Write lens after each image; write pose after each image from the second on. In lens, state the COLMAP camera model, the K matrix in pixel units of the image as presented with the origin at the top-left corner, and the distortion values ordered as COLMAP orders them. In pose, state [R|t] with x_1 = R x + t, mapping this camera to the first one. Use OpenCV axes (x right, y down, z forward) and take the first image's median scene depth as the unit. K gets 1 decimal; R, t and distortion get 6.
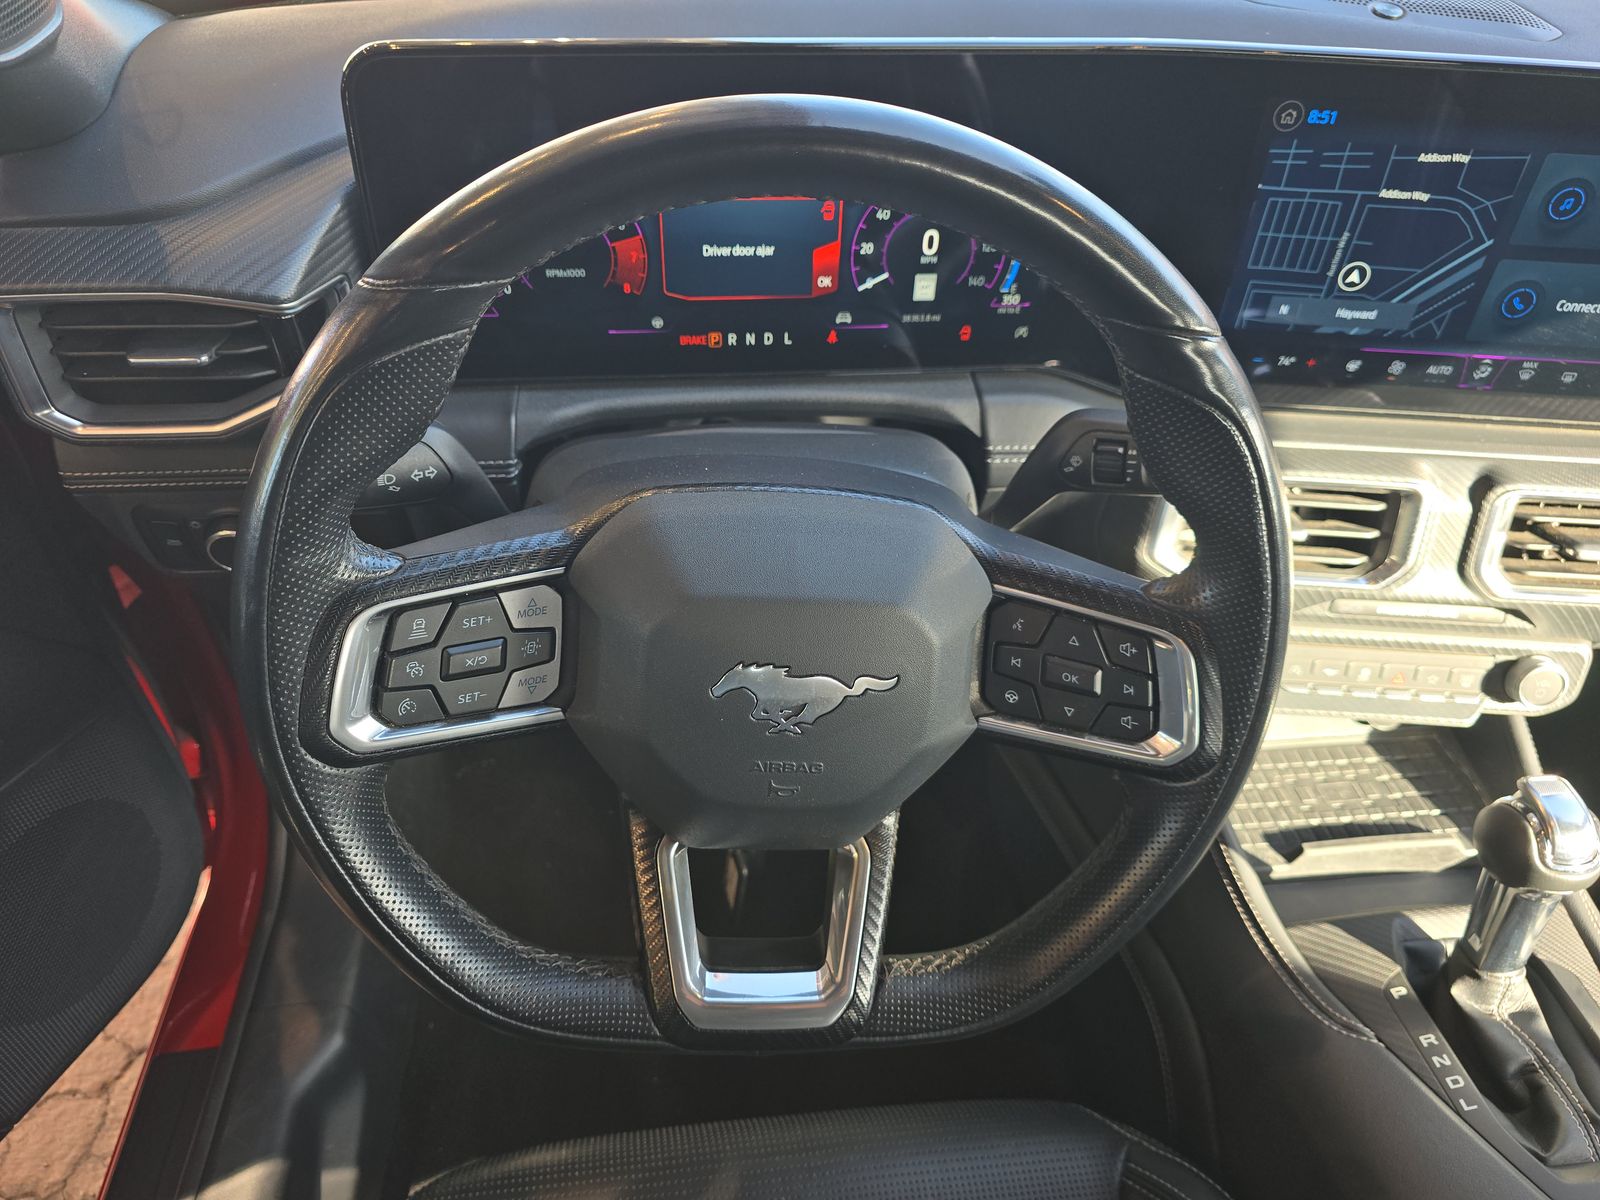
lens RADIAL K [[1096.0, 0, 806.1], [0, 1096.0, 598.0], [0, 0, 1]] dist [0.036620, -0.032369]
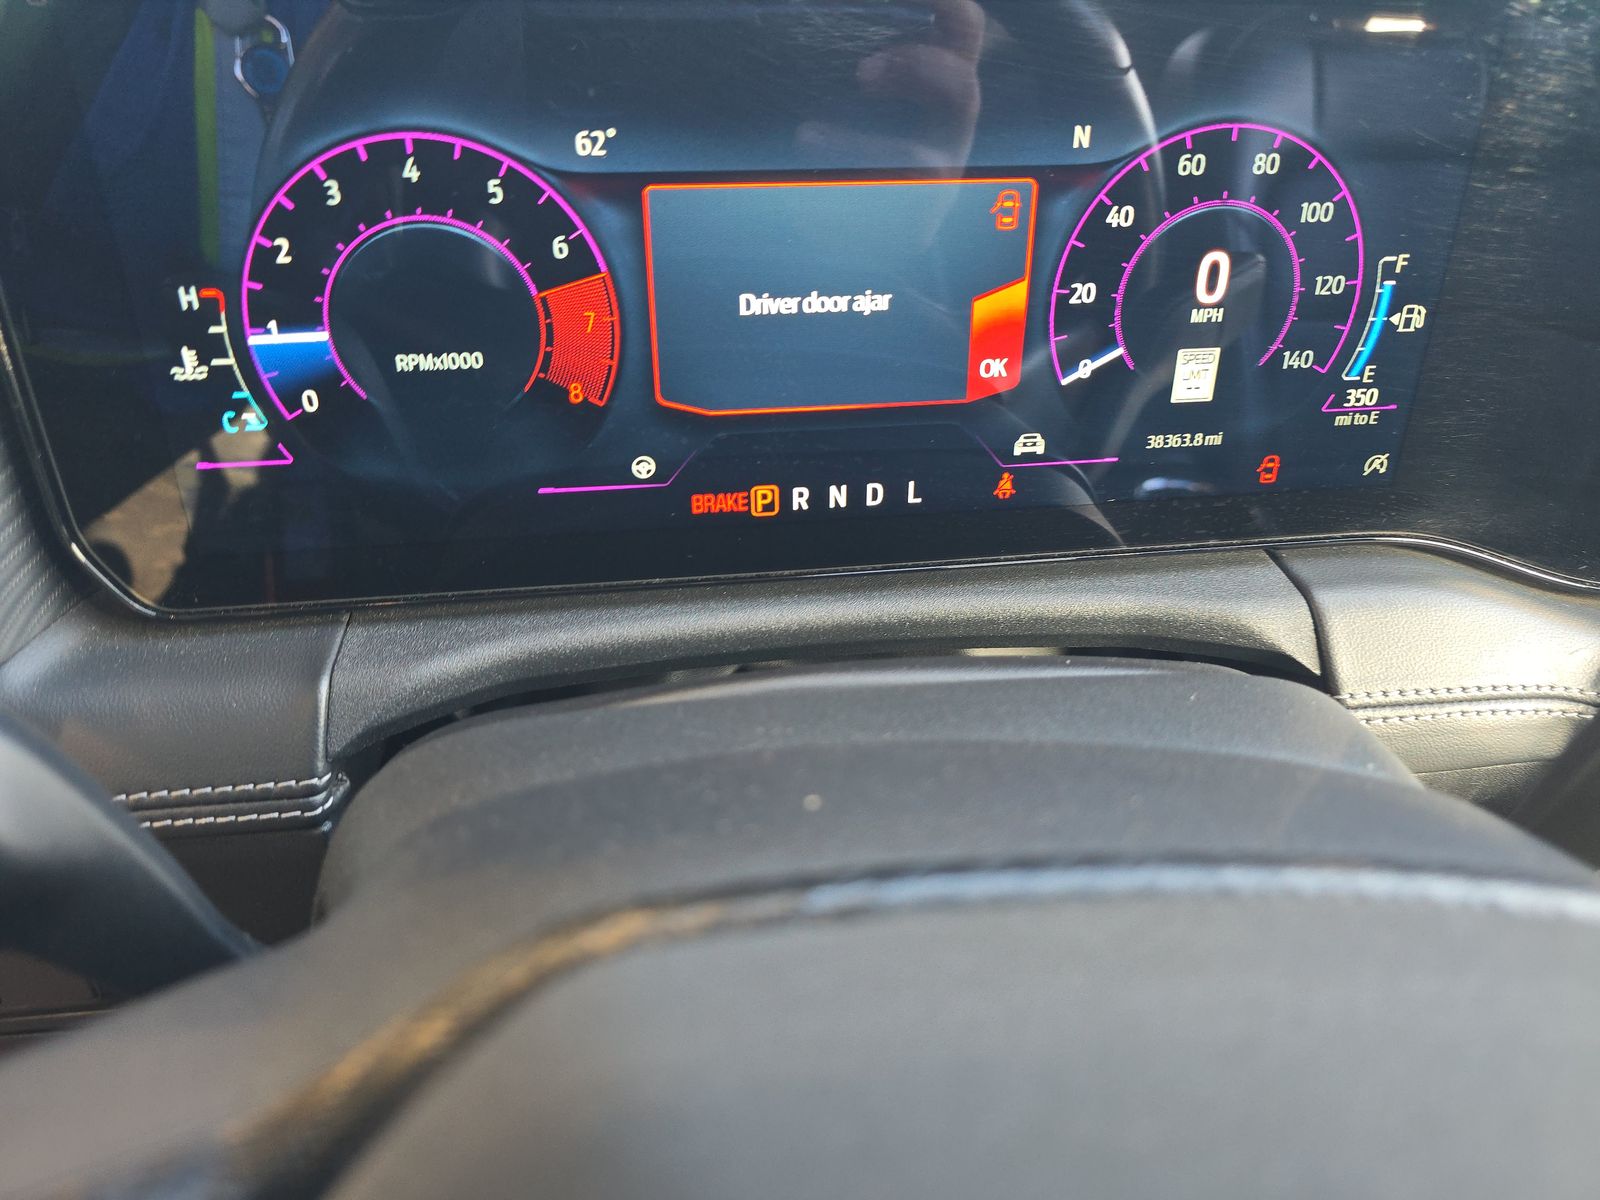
lens RADIAL K [[1096.0, 0, 806.1], [0, 1096.0, 598.0], [0, 0, 1]] dist [0.036620, -0.032369]
pose [[0.998829, -0.046337, 0.013928, -0.073097], [0.048301, 0.971808, -0.230771, -0.082356], [-0.002842, 0.231173, 0.972908, 0.542443]]
